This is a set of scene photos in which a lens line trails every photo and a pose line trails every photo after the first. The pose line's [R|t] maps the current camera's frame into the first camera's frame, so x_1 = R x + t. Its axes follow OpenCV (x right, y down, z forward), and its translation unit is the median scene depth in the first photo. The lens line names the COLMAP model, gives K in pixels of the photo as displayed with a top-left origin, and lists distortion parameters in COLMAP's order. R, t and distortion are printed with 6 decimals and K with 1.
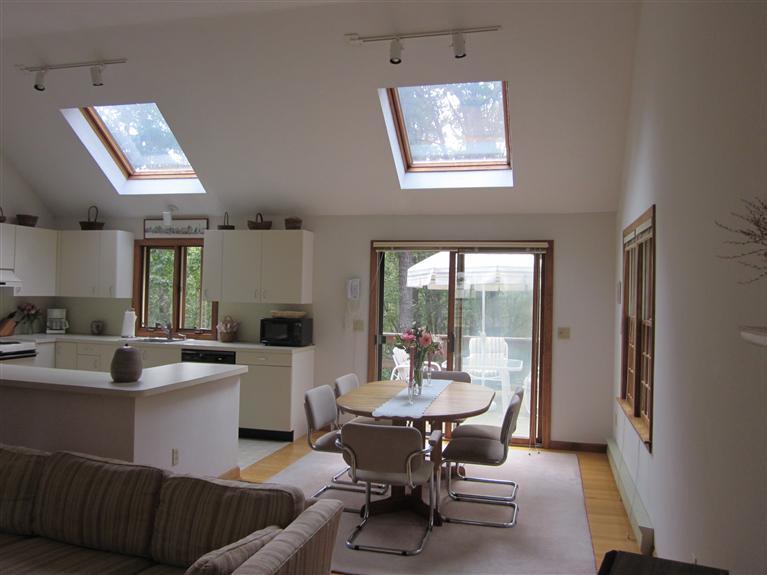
lens RADIAL K [[634.9, 0, 383.8], [0, 634.9, 291.6], [0, 0, 1]] dist [-0.015912, -0.007863]
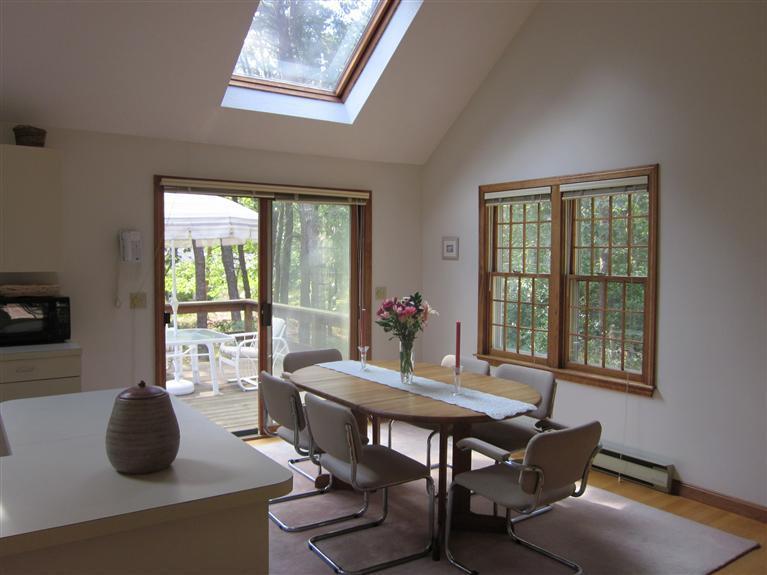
lens RADIAL K [[648.4, 0, 383.5], [0, 648.4, 287.5], [0, 0, 1]] dist [-0.025949, 0.005316]
pose [[0.657881, -0.052568, 0.751285, -0.358096], [0.002954, 0.997733, 0.067225, -0.005902], [-0.753116, -0.042007, 0.656545, 0.333117]]
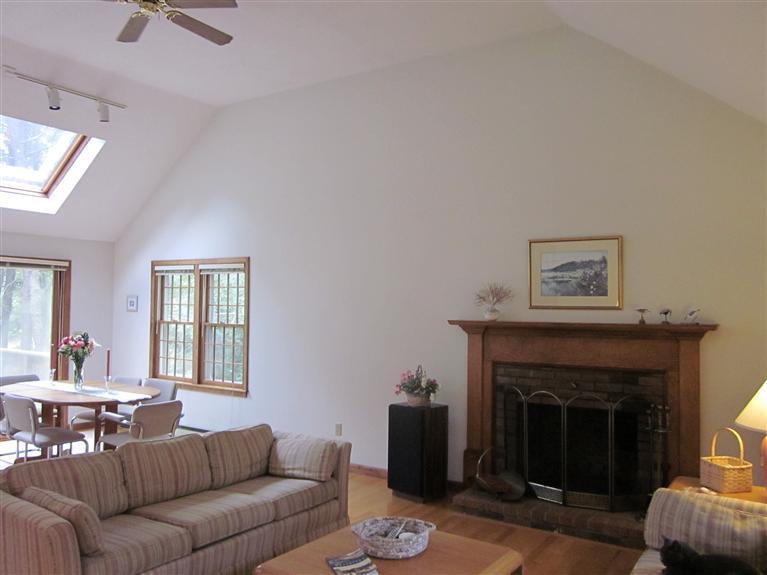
lens RADIAL K [[648.4, 0, 383.5], [0, 648.4, 287.5], [0, 0, 1]] dist [-0.025949, 0.005316]
pose [[0.329203, 0.017198, 0.944103, -0.604122], [-0.017028, 0.999780, -0.012275, -0.021387], [-0.944106, -0.012036, 0.329423, 0.027641]]
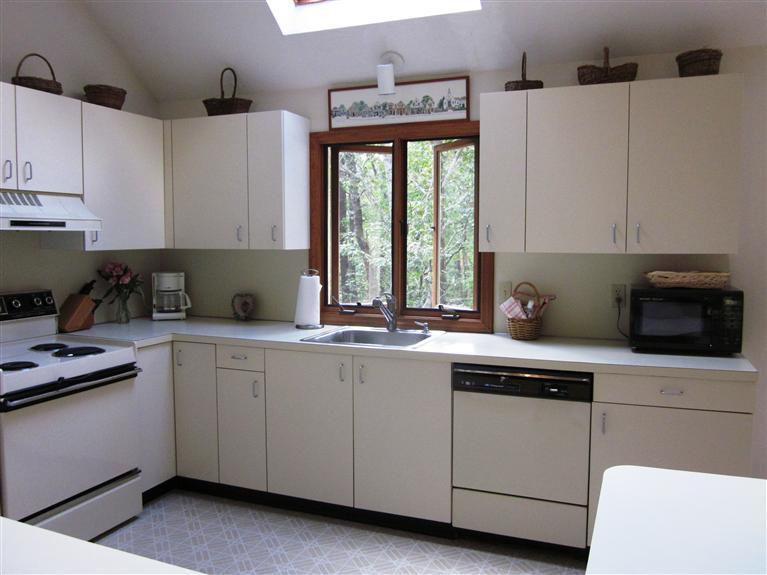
lens RADIAL K [[640.5, 0, 389.1], [0, 640.5, 286.6], [0, 0, 1]] dist [-0.010660, -0.001969]
pose [[0.992890, -0.014779, -0.118112, -0.281125], [0.024072, 0.996691, 0.077642, 0.002031], [0.116573, -0.079933, 0.989960, 0.508018]]
